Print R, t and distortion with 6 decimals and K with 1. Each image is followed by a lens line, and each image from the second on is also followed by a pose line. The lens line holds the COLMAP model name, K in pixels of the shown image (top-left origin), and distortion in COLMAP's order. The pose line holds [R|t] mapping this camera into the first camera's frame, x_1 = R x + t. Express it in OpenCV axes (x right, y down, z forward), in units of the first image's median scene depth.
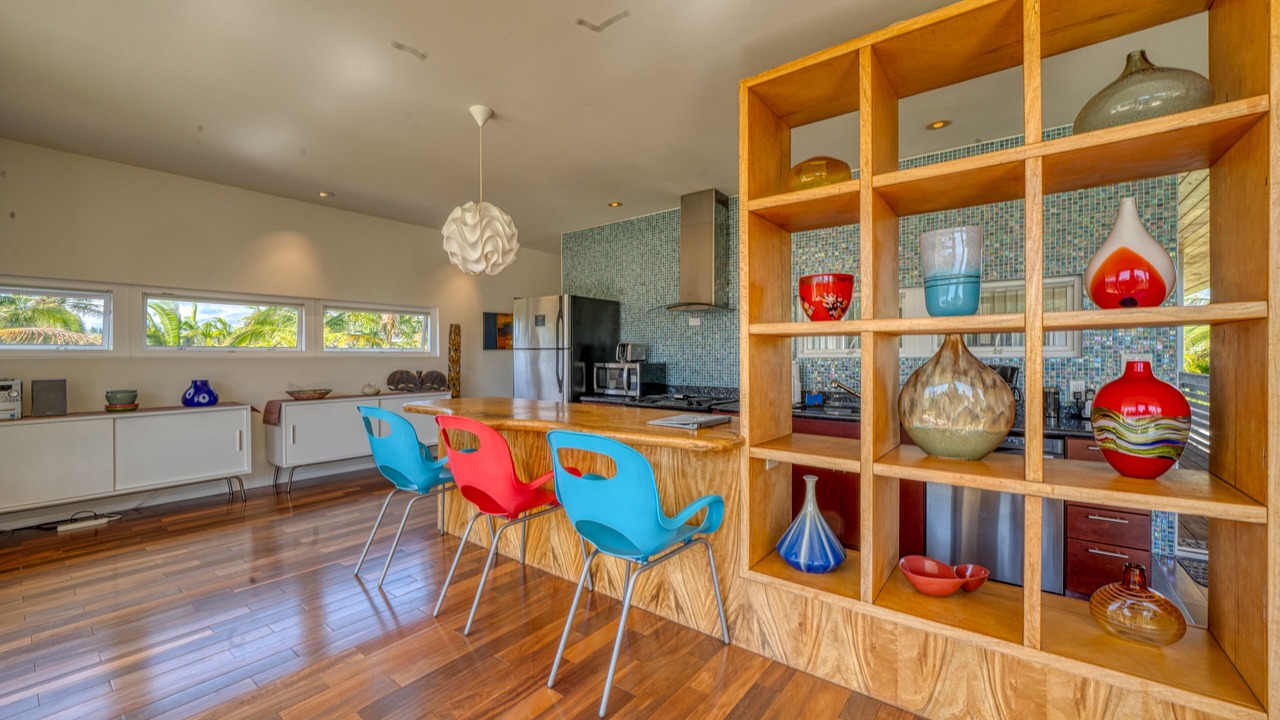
lens RADIAL K [[509.1, 0, 627.1], [0, 509.1, 360.7], [0, 0, 1]] dist [-0.008771, 0.000234]
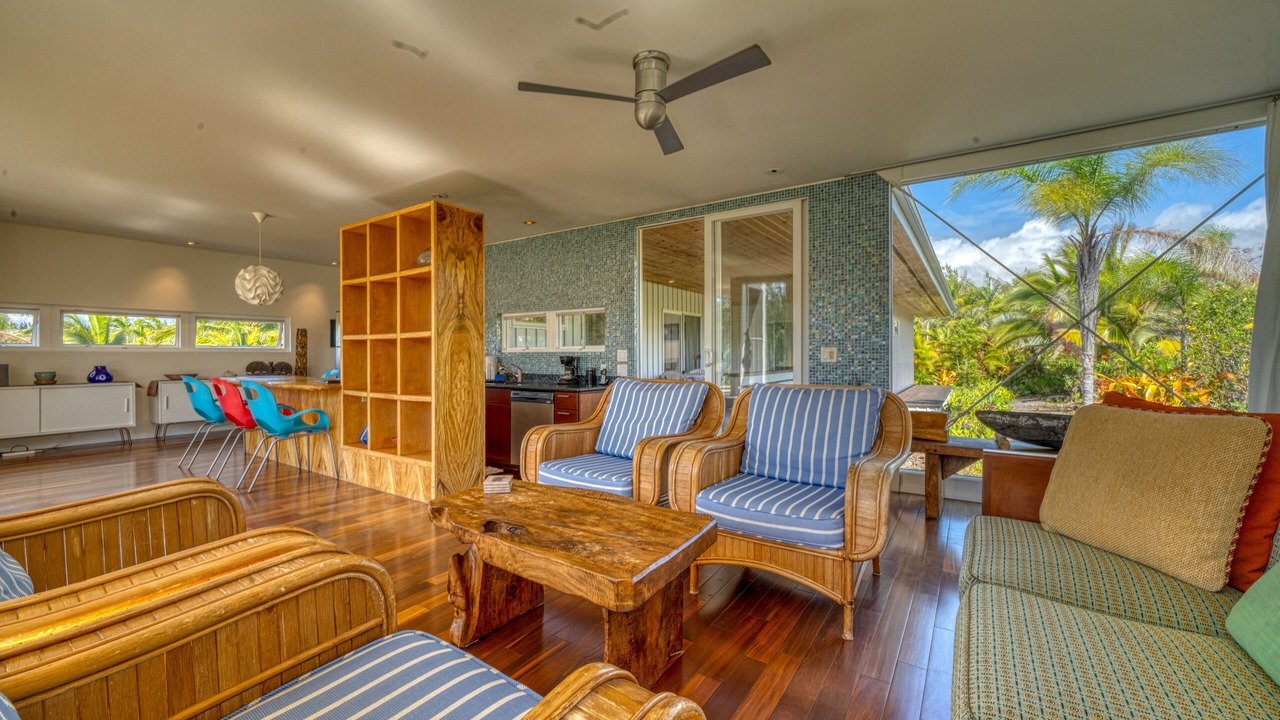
lens RADIAL K [[509.1, 0, 639.8], [0, 509.1, 356.2], [0, 0, 1]] dist [-0.008771, 0.000234]
pose [[0.997046, 0.001001, 0.076803, 0.691535], [-0.000468, 0.999976, -0.006969, 0.017877], [-0.076808, 0.006912, 0.997022, -0.673736]]
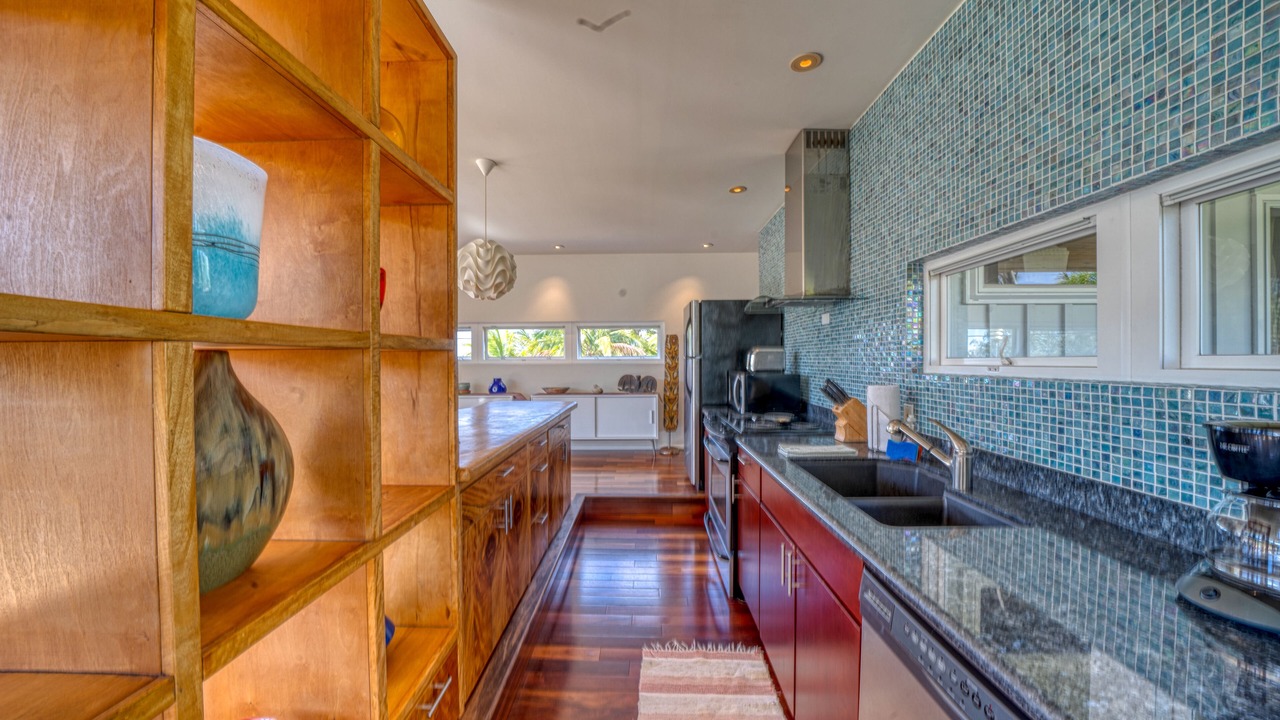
lens RADIAL K [[454.3, 0, 631.8], [0, 454.3, 362.3], [0, 0, 1]] dist [0.000142, -0.000059]
pose [[0.591727, 0.005180, -0.806122, 0.586541], [-0.006719, 0.999976, 0.001493, -0.017293], [0.806110, 0.004533, 0.591748, 0.478074]]
